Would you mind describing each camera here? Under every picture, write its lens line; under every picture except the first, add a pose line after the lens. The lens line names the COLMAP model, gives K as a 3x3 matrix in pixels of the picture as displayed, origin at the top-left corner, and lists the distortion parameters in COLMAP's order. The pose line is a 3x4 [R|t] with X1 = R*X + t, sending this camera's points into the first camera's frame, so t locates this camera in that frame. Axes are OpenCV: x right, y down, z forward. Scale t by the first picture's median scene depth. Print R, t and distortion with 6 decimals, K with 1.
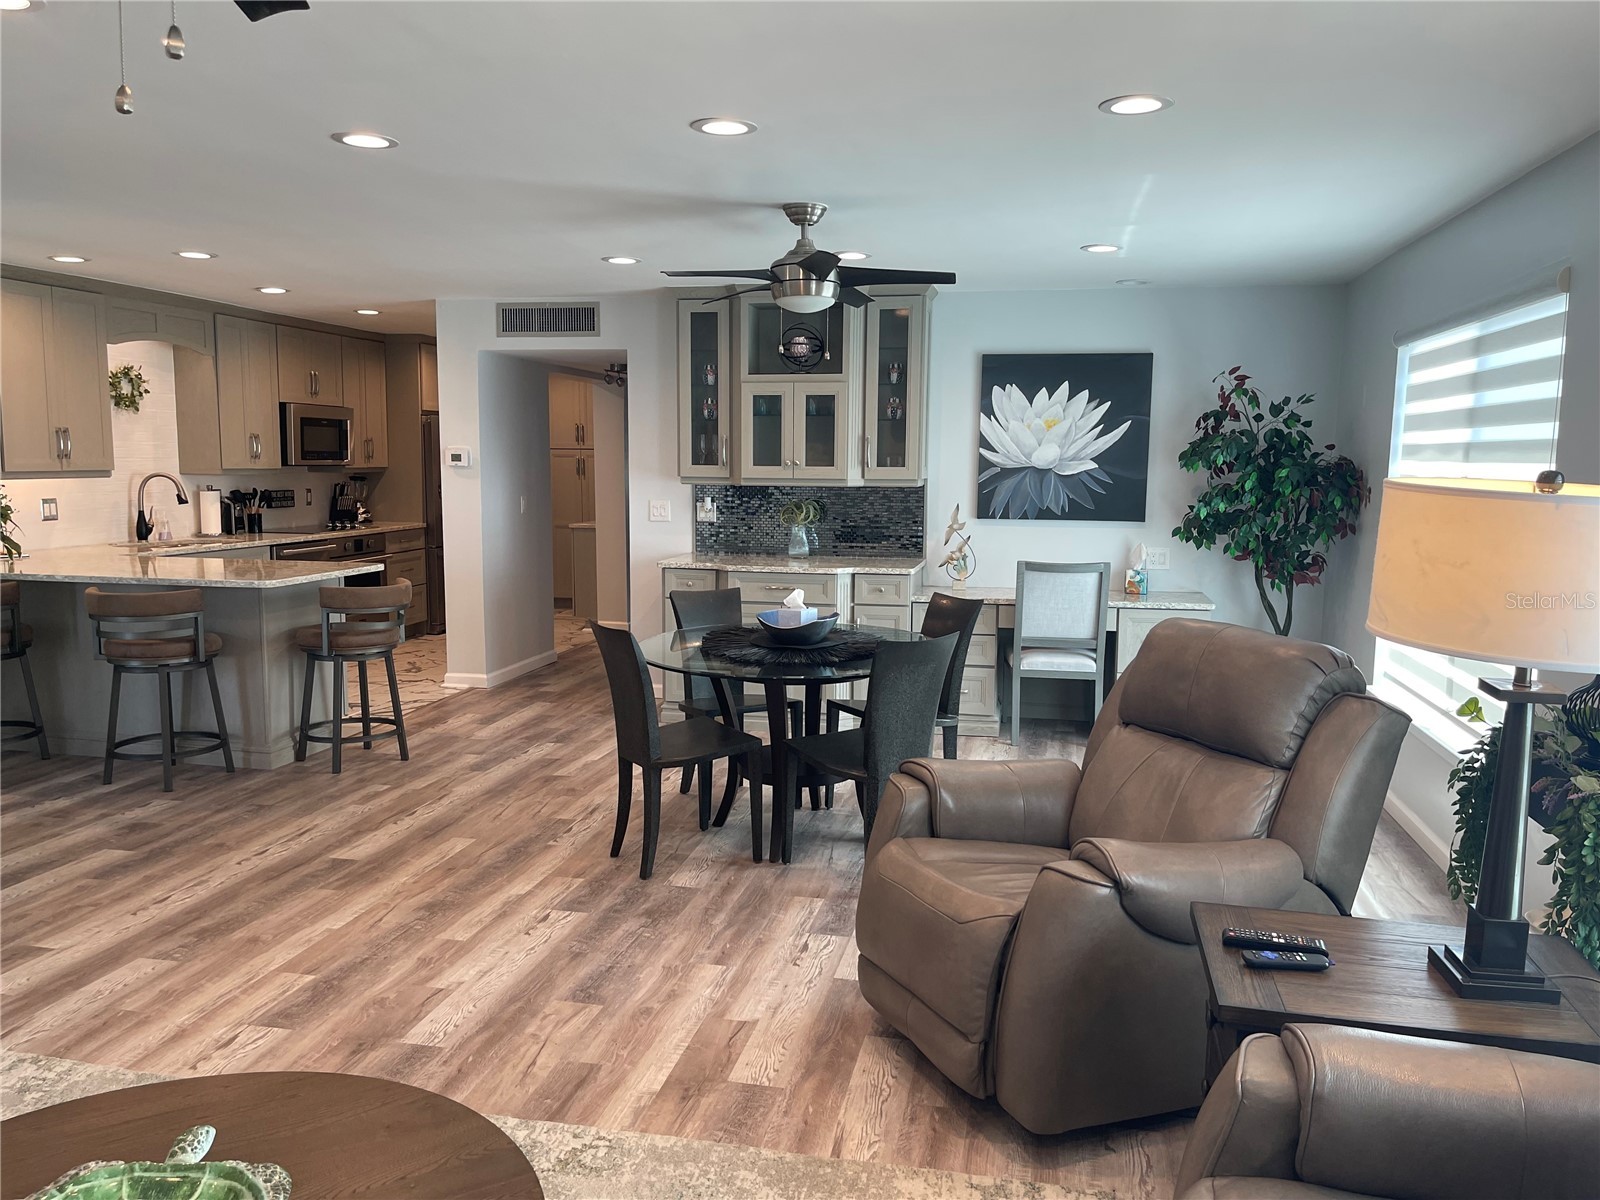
lens RADIAL K [[1209.7, 0, 803.1], [0, 1209.7, 605.0], [0, 0, 1]] dist [0.073263, -0.099369]
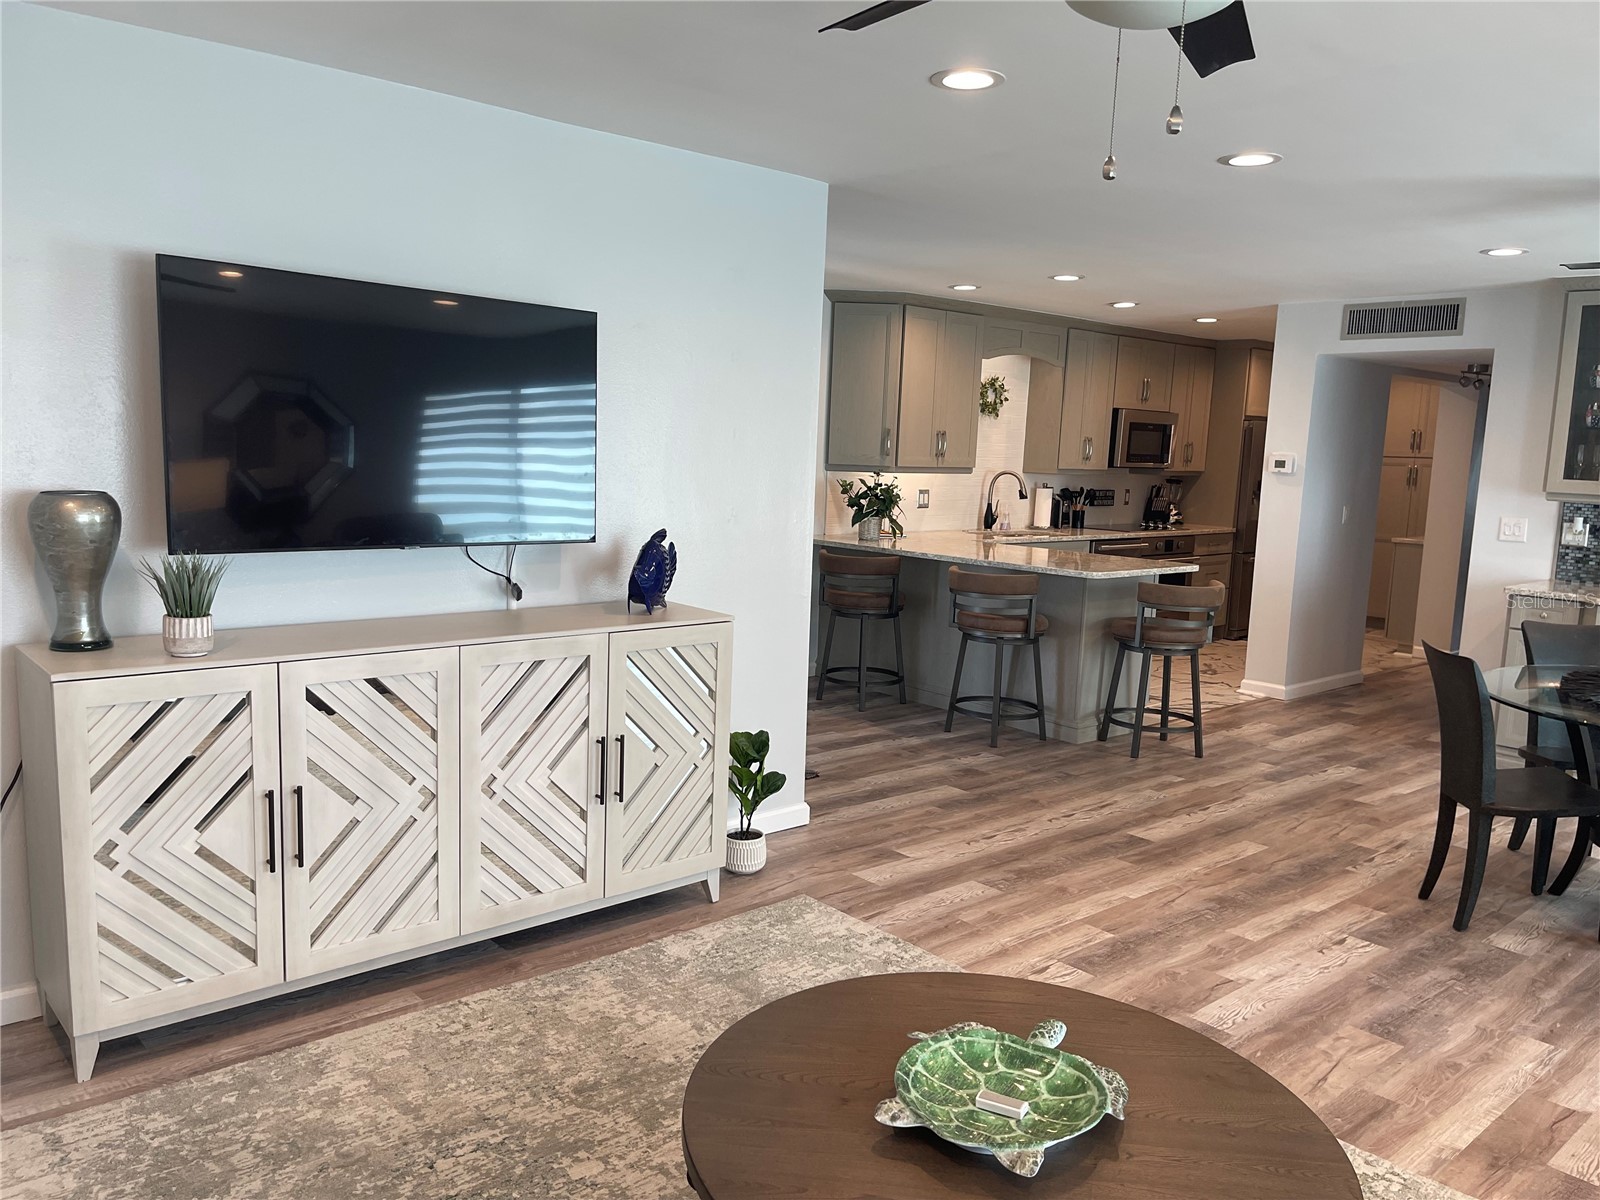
lens RADIAL K [[1209.7, 0, 790.8], [0, 1209.7, 609.2], [0, 0, 1]] dist [0.073263, -0.099369]
pose [[0.802428, 0.101177, -0.588109, -0.012516], [-0.100825, 0.994340, 0.033498, 0.004067], [0.588169, 0.032416, 0.808088, -0.040158]]
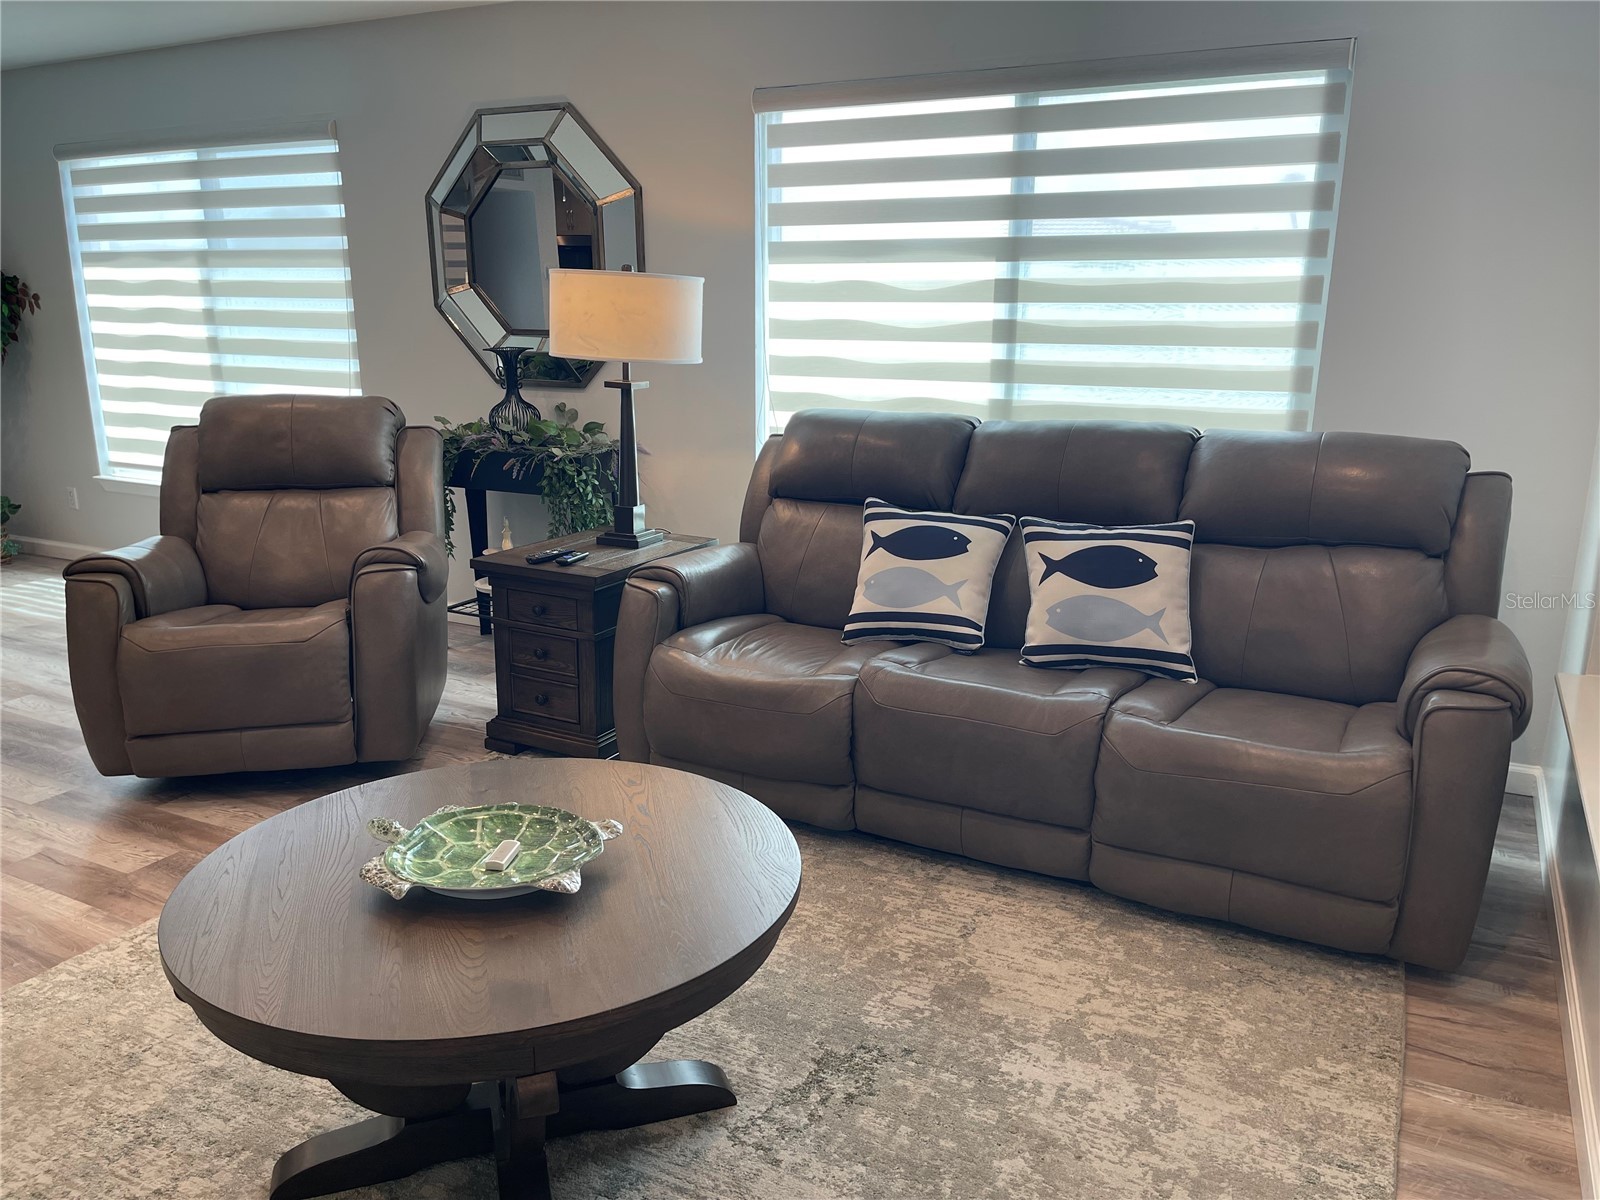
lens RADIAL K [[1209.7, 0, 797.6], [0, 1209.7, 602.0], [0, 0, 1]] dist [0.073263, -0.099369]
pose [[0.272586, -0.250964, 0.928824, -0.483726], [0.121650, 0.966624, 0.225476, 0.002640], [-0.954410, 0.051530, 0.294018, 0.087396]]
